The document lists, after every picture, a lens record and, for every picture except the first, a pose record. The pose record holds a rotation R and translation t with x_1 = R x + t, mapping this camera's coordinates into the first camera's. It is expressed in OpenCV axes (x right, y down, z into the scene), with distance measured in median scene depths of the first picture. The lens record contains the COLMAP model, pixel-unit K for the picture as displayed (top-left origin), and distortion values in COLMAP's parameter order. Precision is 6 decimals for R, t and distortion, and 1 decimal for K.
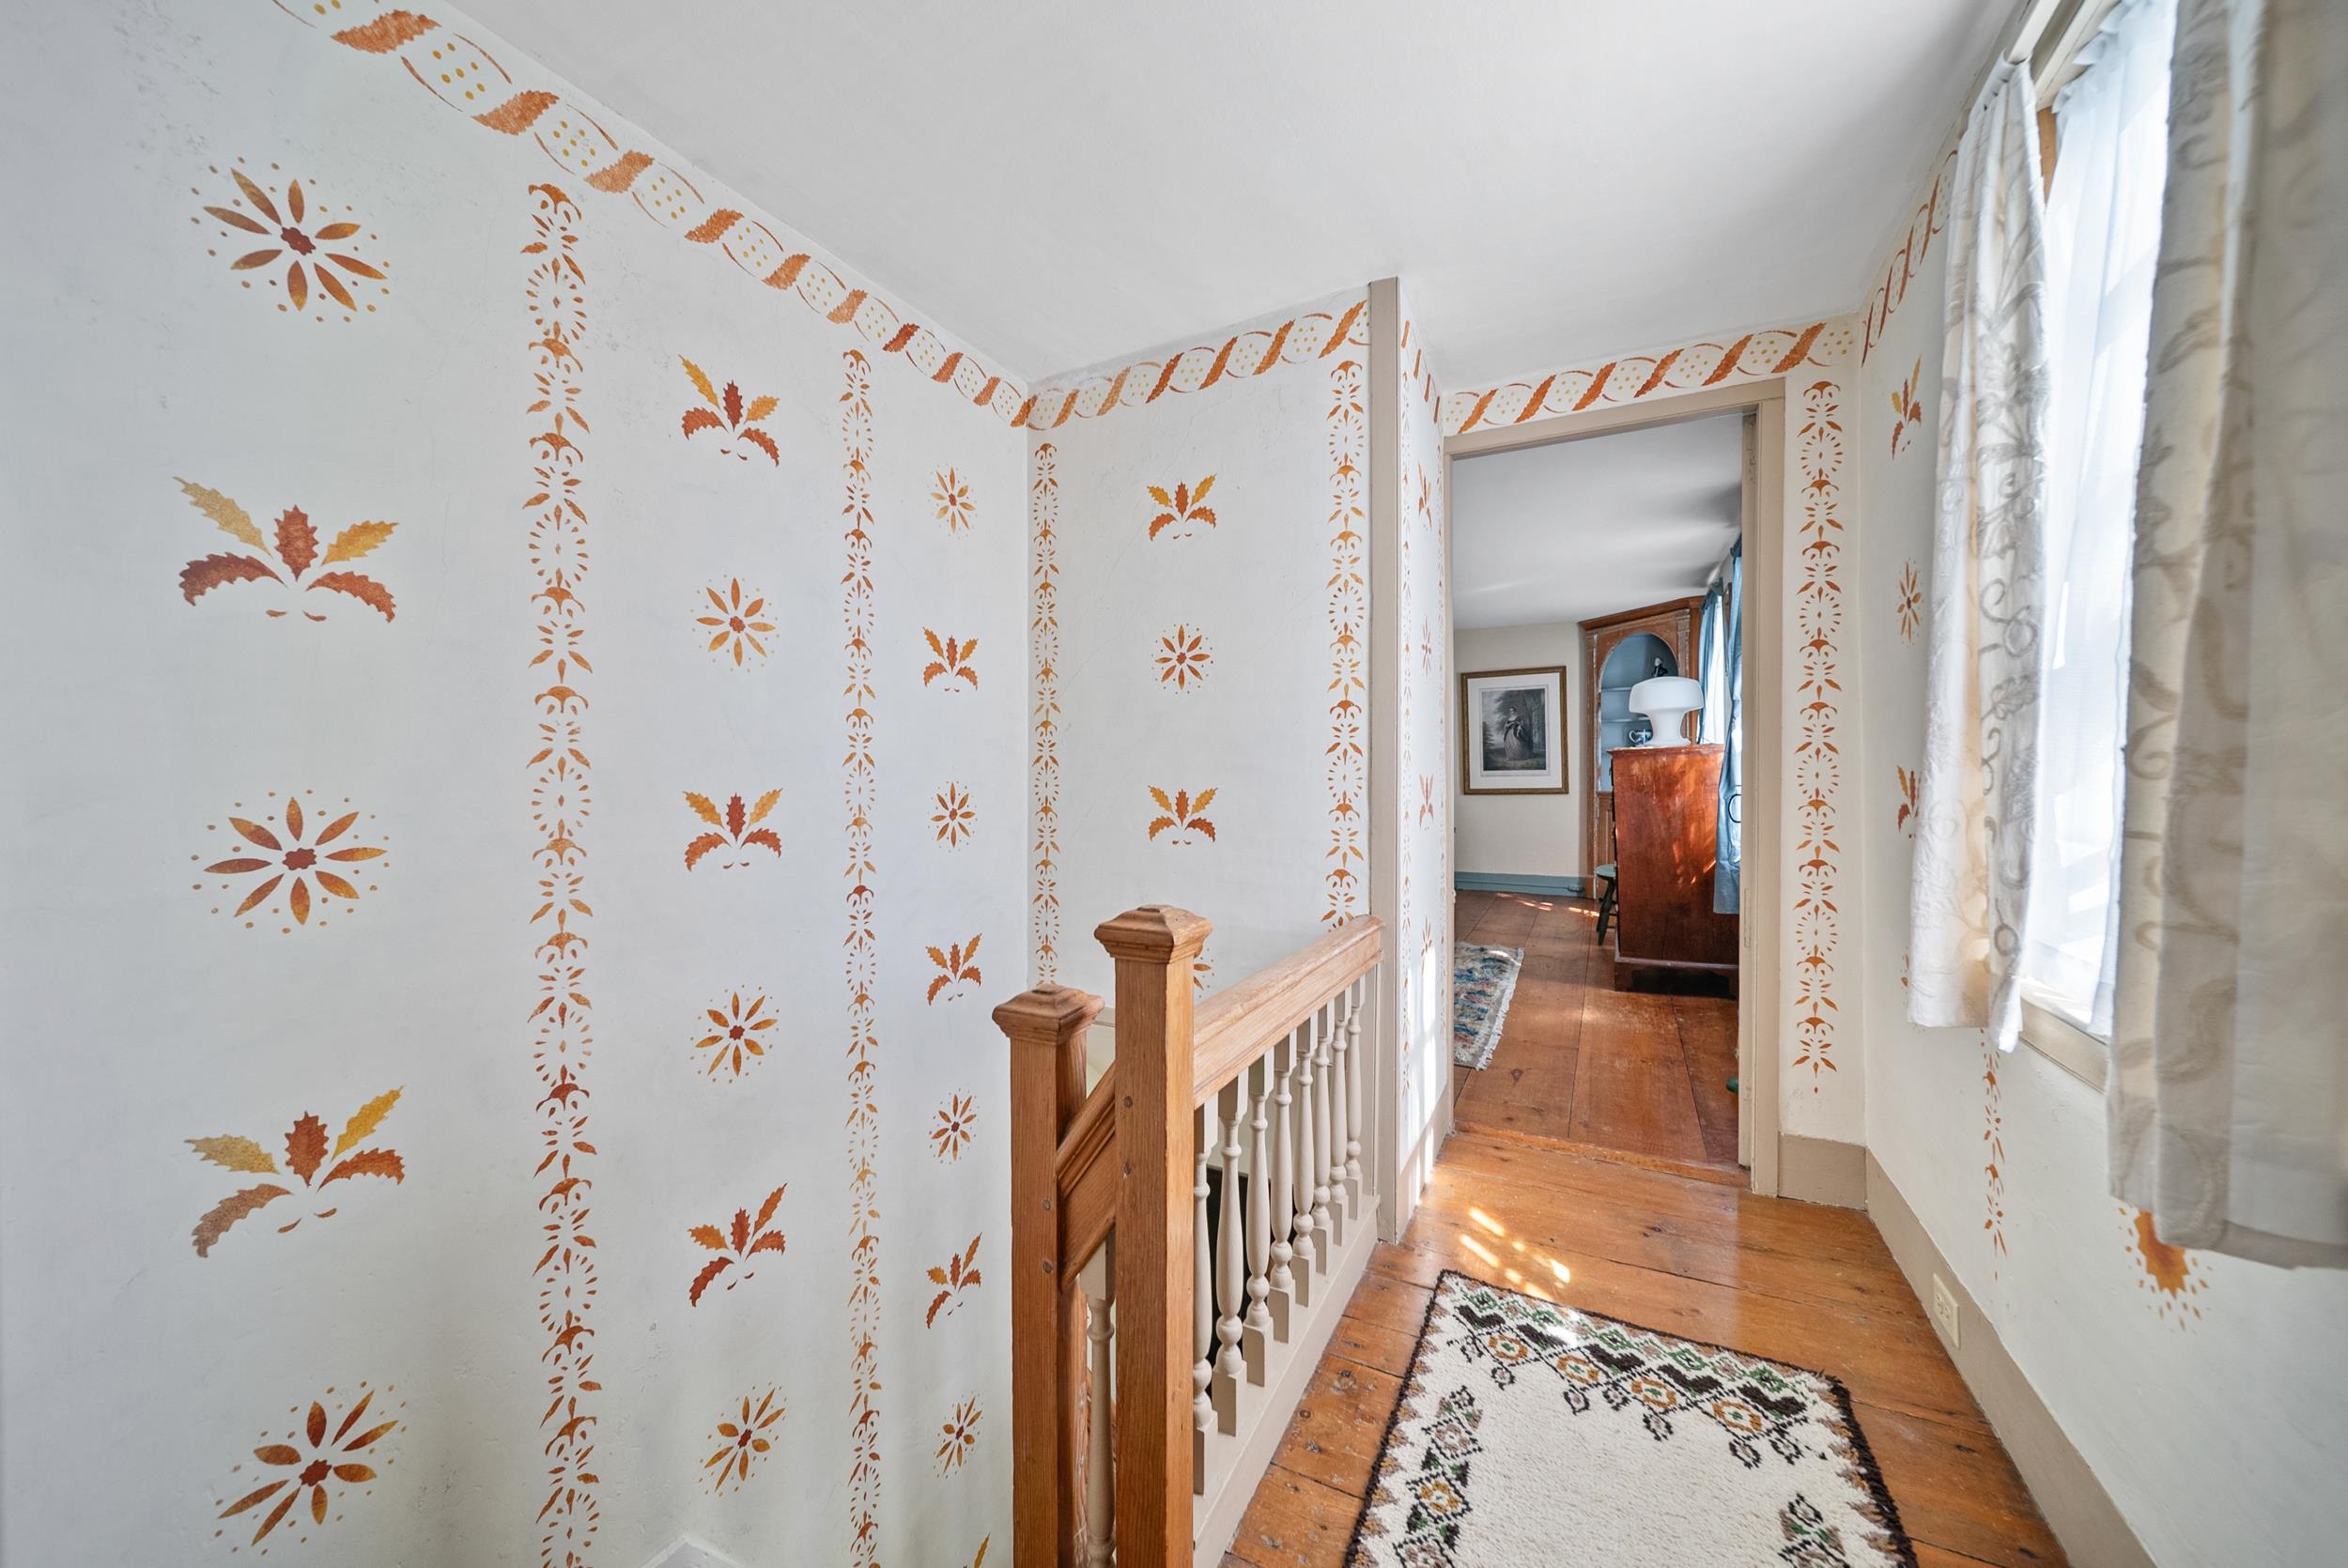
lens RADIAL K [[829.2, 0, 1173.8], [0, 829.2, 785.8], [0, 0, 1]] dist [-0.001253, -0.000996]
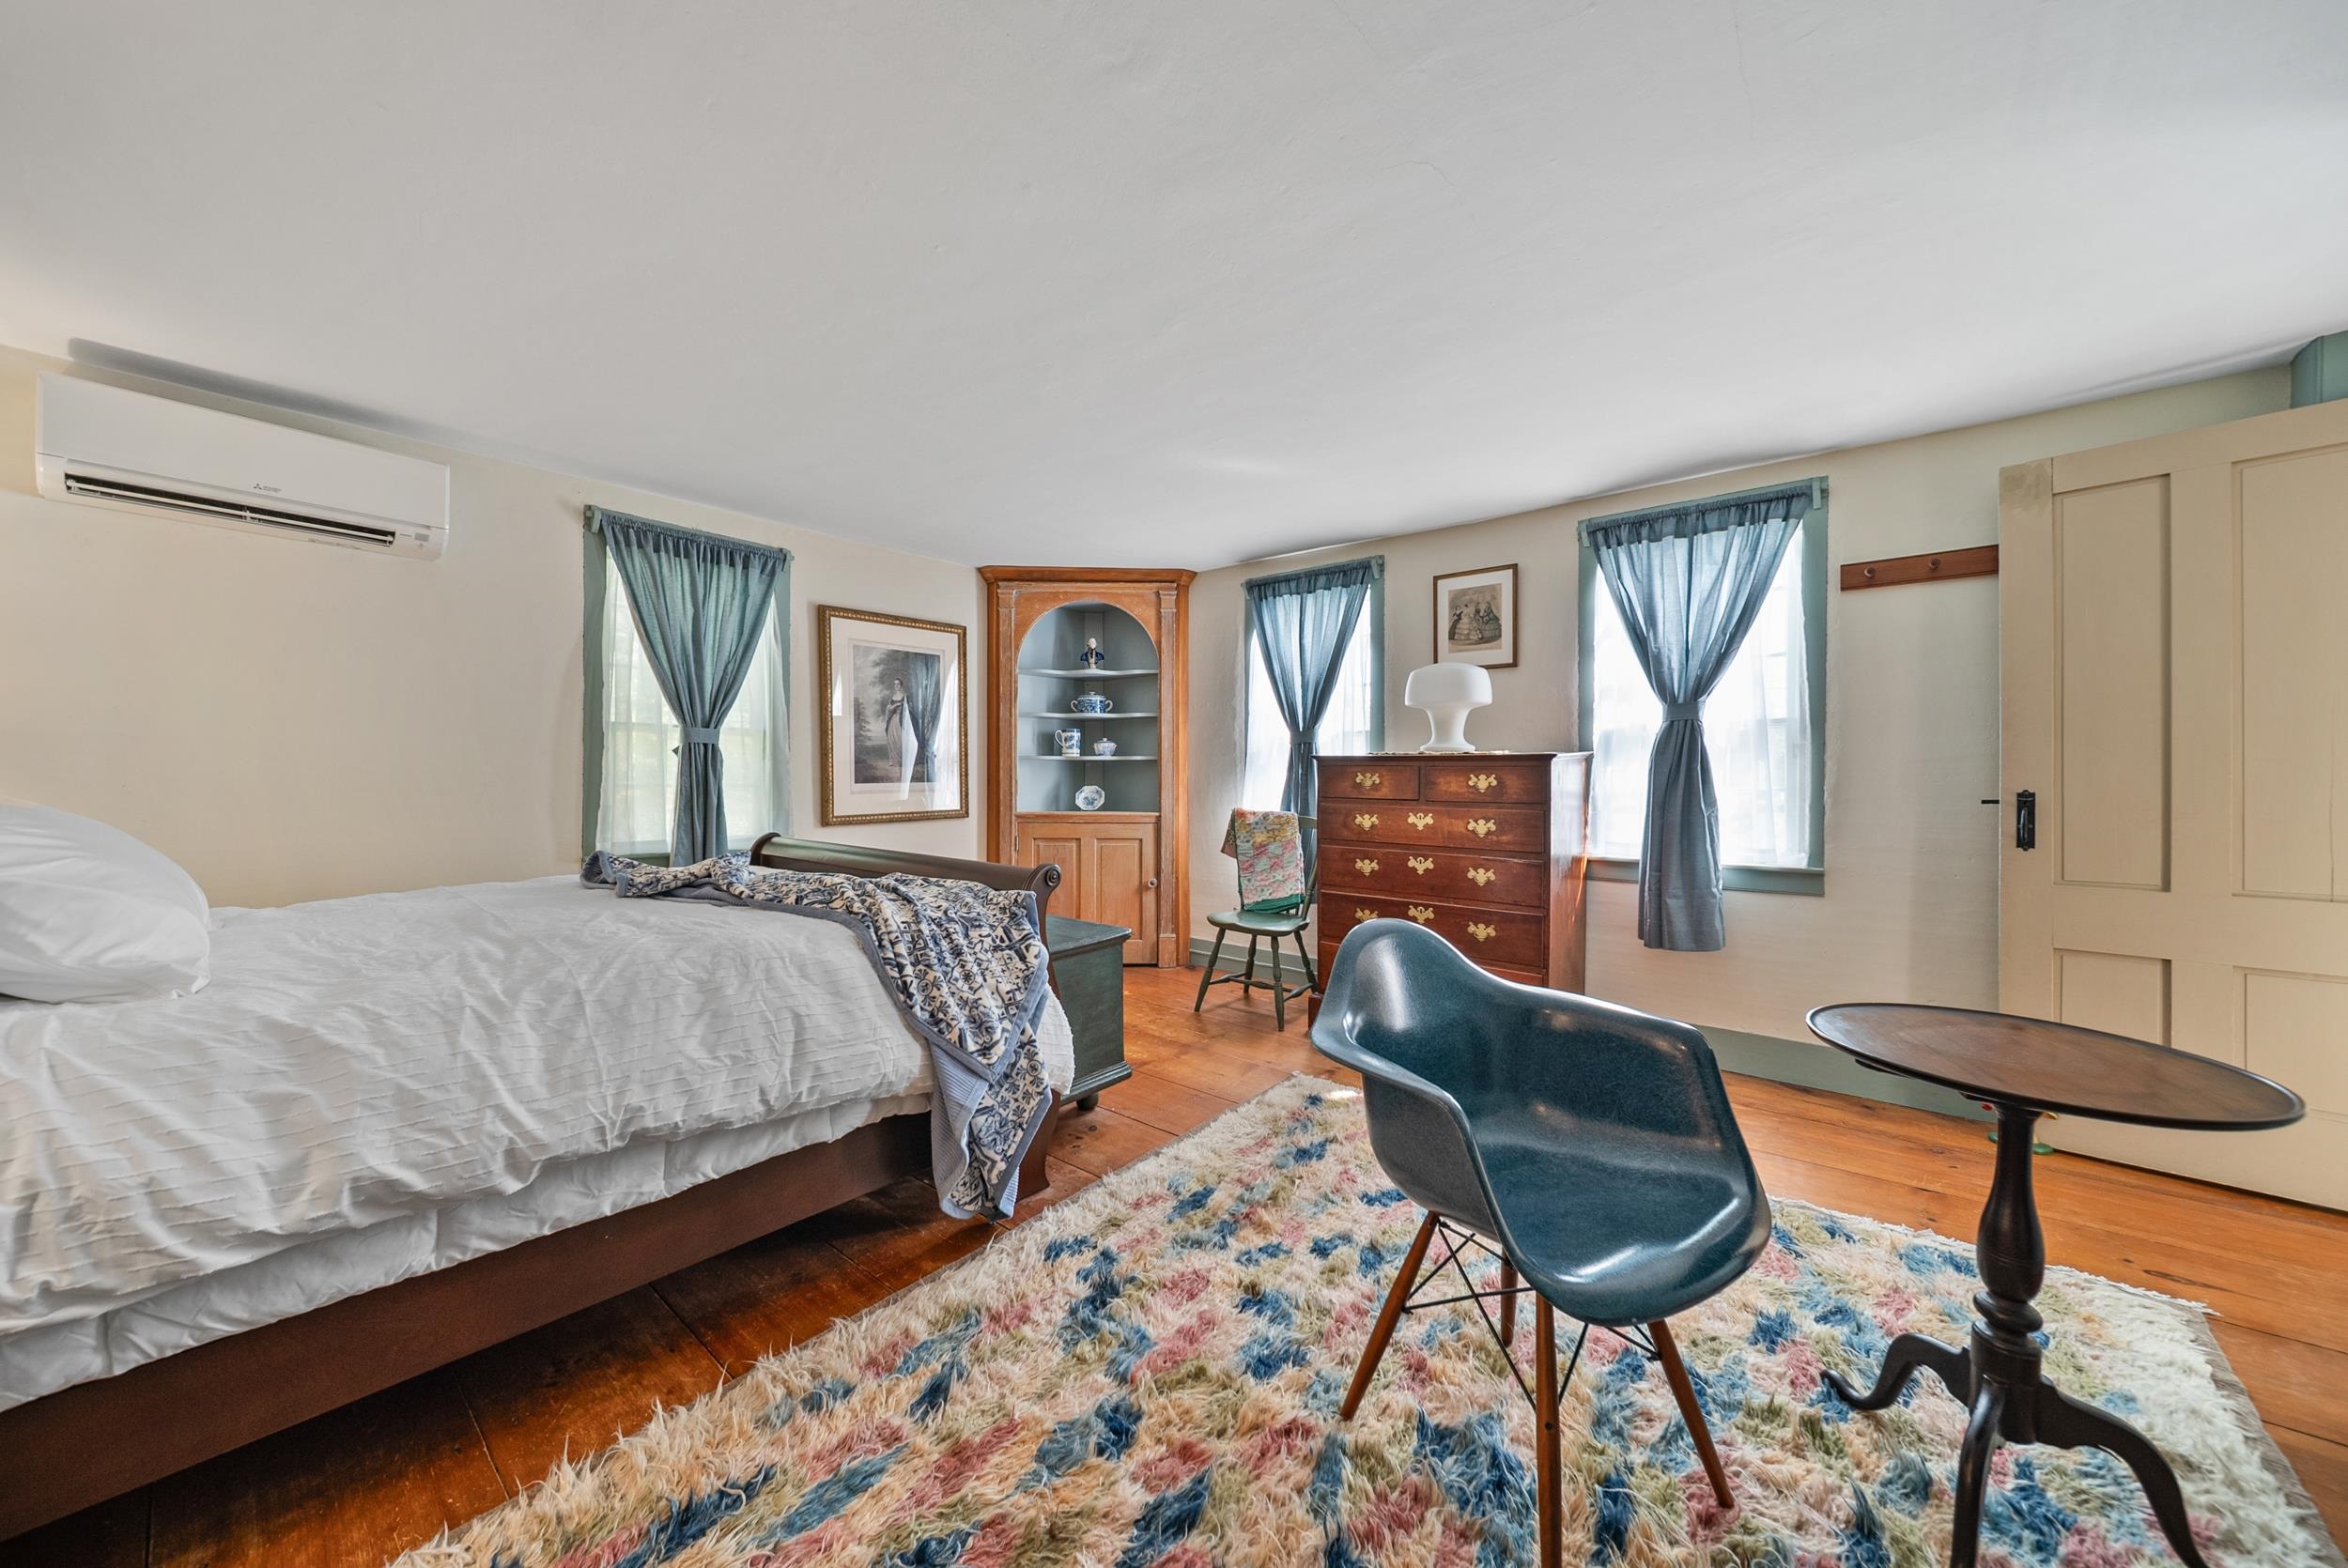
lens RADIAL K [[829.2, 0, 1173.8], [0, 829.2, 785.8], [0, 0, 1]] dist [-0.001253, -0.000996]
pose [[0.205559, -0.001471, 0.978644, -0.145023], [0.016643, 0.999860, -0.001993, -0.012203], [-0.978503, 0.016697, 0.205555, 0.692498]]
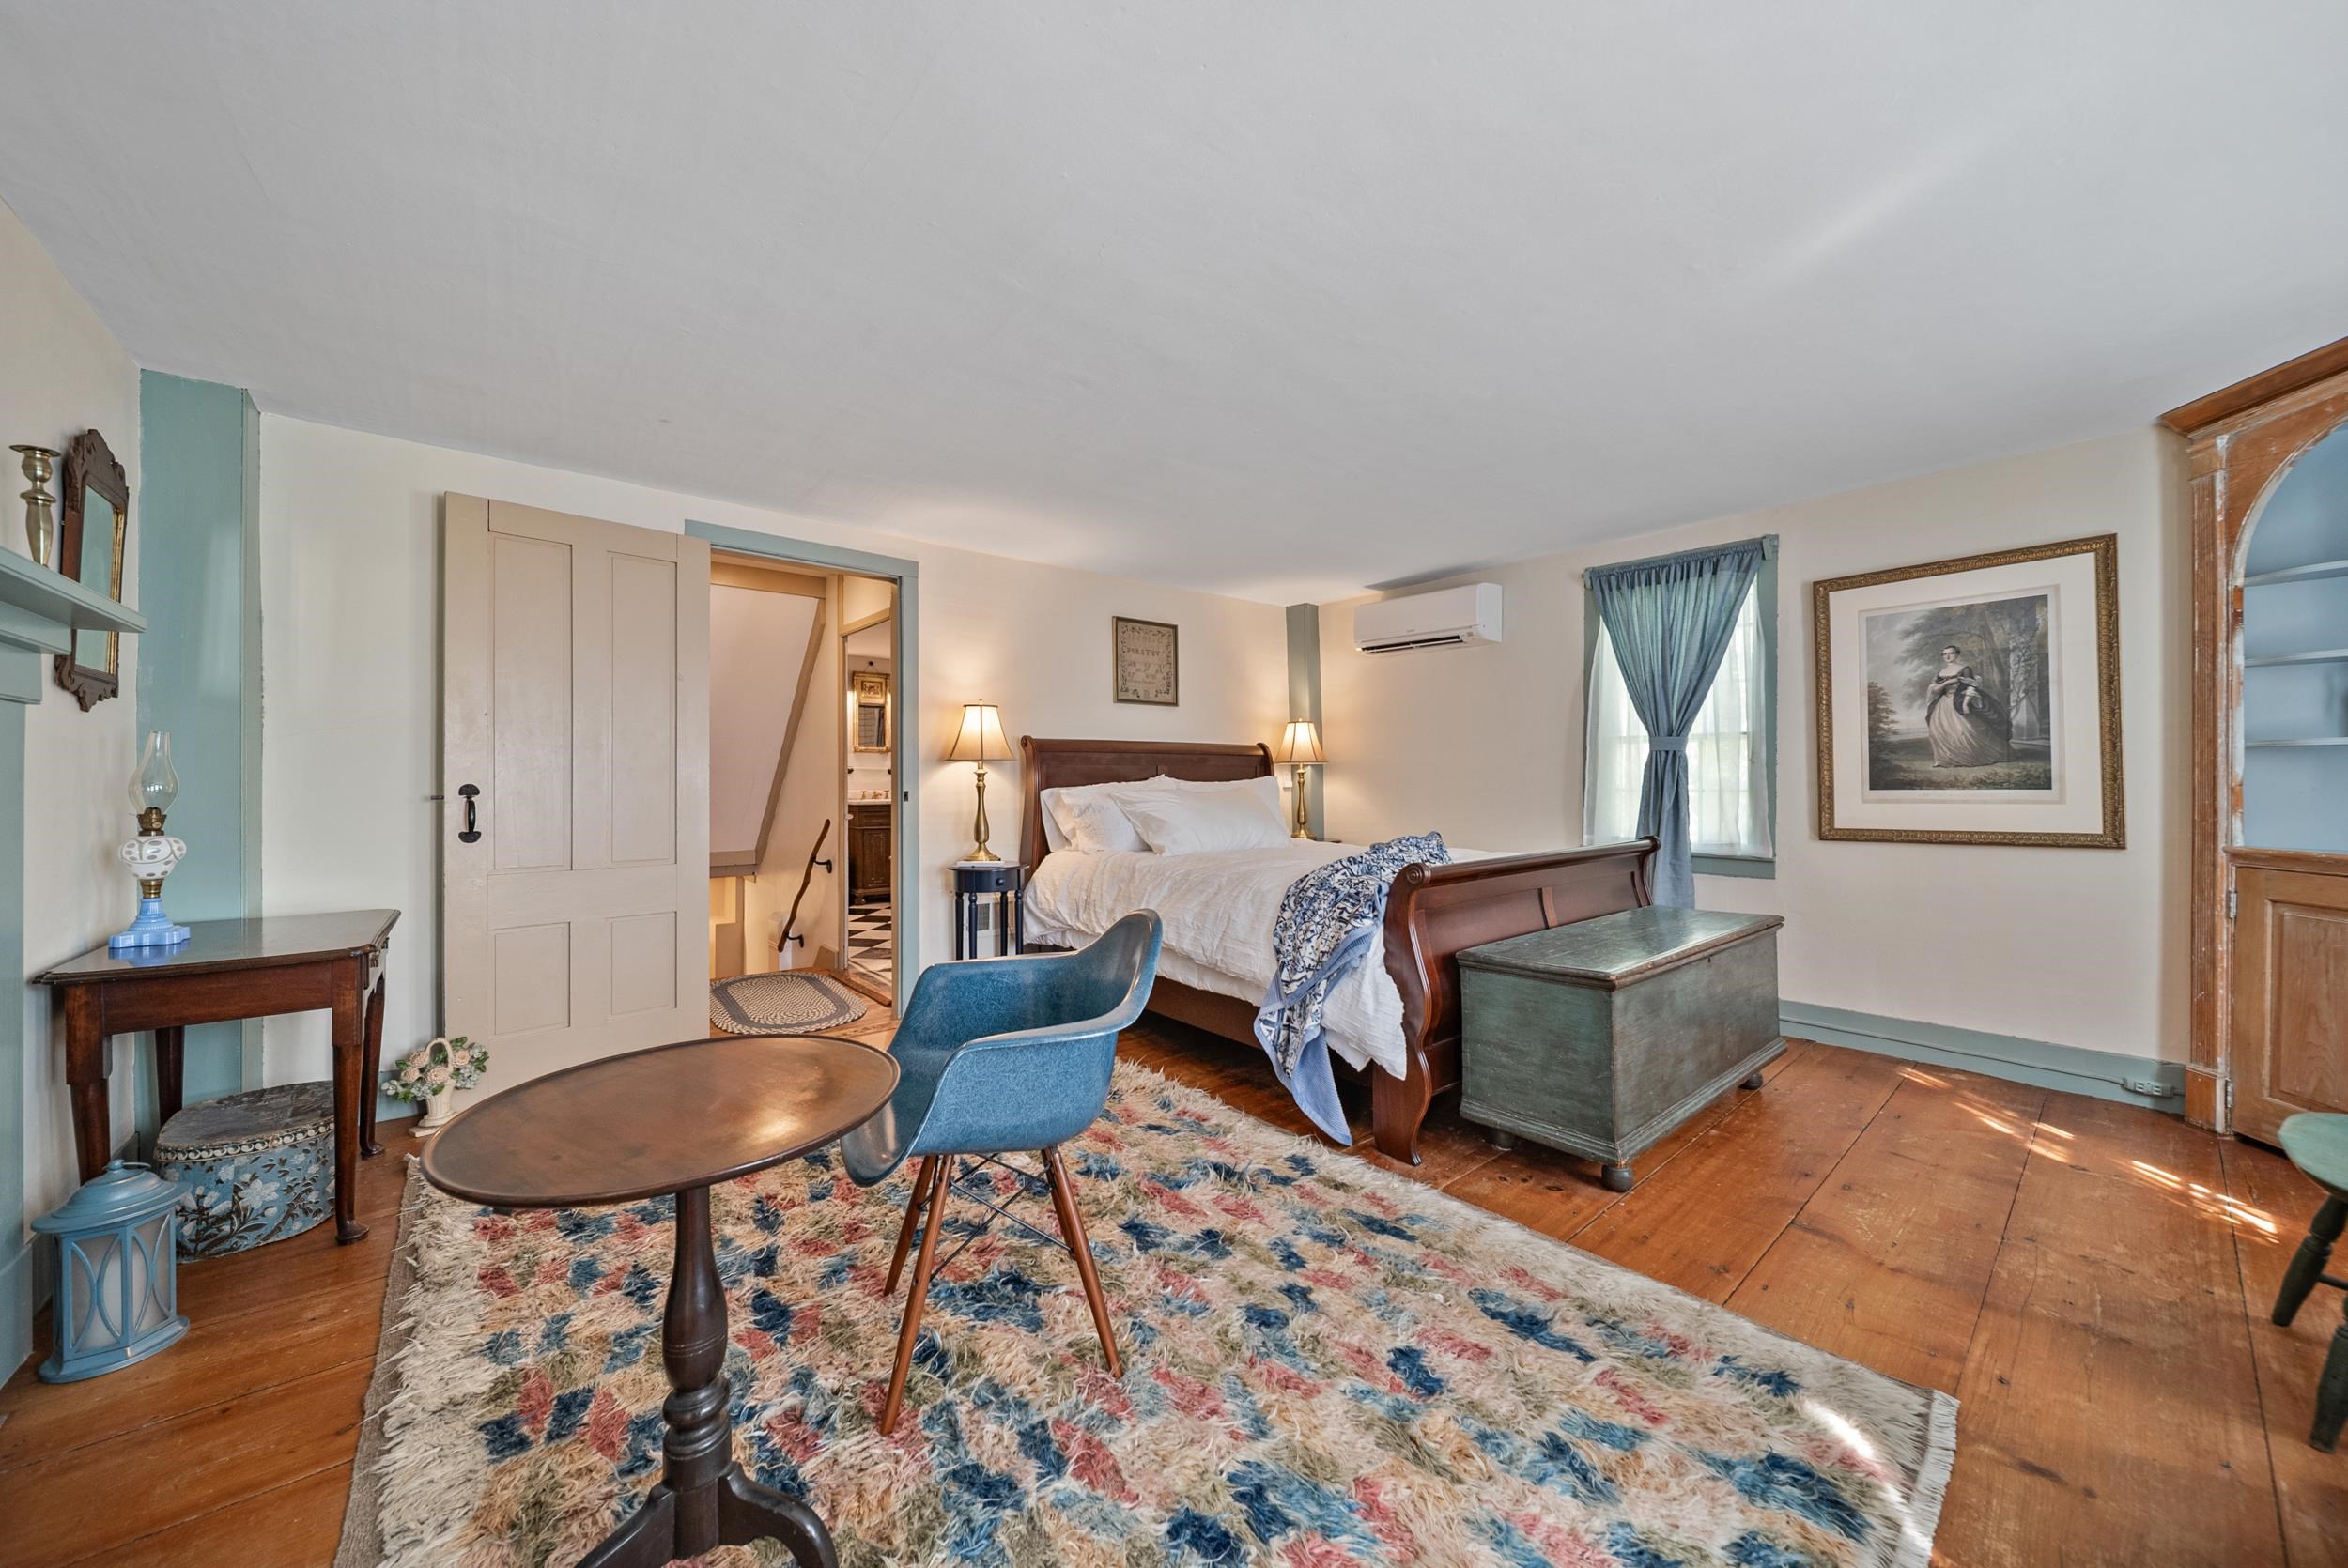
lens RADIAL K [[829.2, 0, 1173.8], [0, 829.2, 785.8], [0, 0, 1]] dist [-0.001253, -0.000996]
pose [[0.926033, 0.007708, -0.377365, 0.197574], [-0.012942, 0.999852, -0.011335, -0.010569], [0.377221, 0.015380, 0.925995, 0.449102]]
